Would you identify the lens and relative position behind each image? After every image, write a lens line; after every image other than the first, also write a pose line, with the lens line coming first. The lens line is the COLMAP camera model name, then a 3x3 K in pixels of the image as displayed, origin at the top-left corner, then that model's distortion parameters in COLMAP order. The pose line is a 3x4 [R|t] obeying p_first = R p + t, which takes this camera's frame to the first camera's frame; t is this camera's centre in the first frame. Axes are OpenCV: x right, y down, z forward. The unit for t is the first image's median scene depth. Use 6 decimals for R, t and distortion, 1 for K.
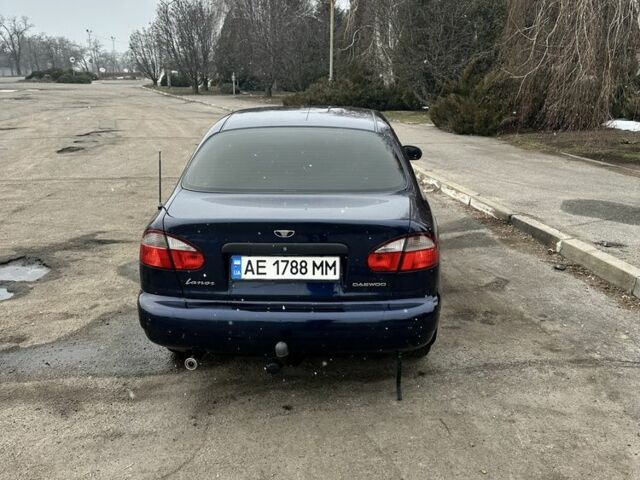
lens RADIAL K [[592.4, 0, 313.3], [0, 592.4, 237.3], [0, 0, 1]] dist [0.015275, 0.000000]
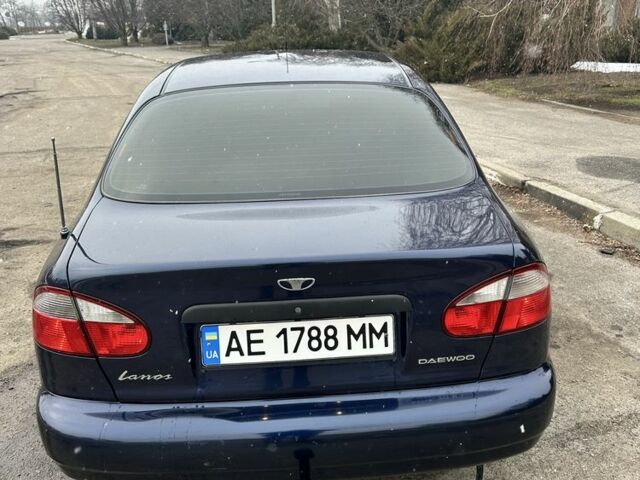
lens RADIAL K [[592.4, 0, 316.1], [0, 592.4, 246.0], [0, 0, 1]] dist [0.015275, 0.000000]
pose [[0.994158, -0.059217, 0.090237, -0.070996], [0.050677, 0.994267, 0.094156, -0.083519], [-0.095295, -0.089033, 0.991459, 0.417882]]
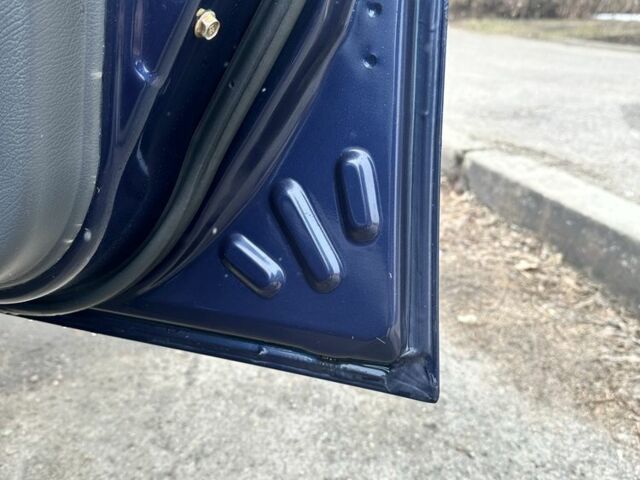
lens RADIAL K [[592.4, 0, 317.3], [0, 592.4, 242.0], [0, 0, 1]] dist [0.015275, 0.000000]
pose [[0.996423, -0.027552, 0.079891, 0.513445], [0.018058, 0.992943, 0.117211, -0.062438], [-0.082556, -0.115349, 0.989888, 1.542502]]
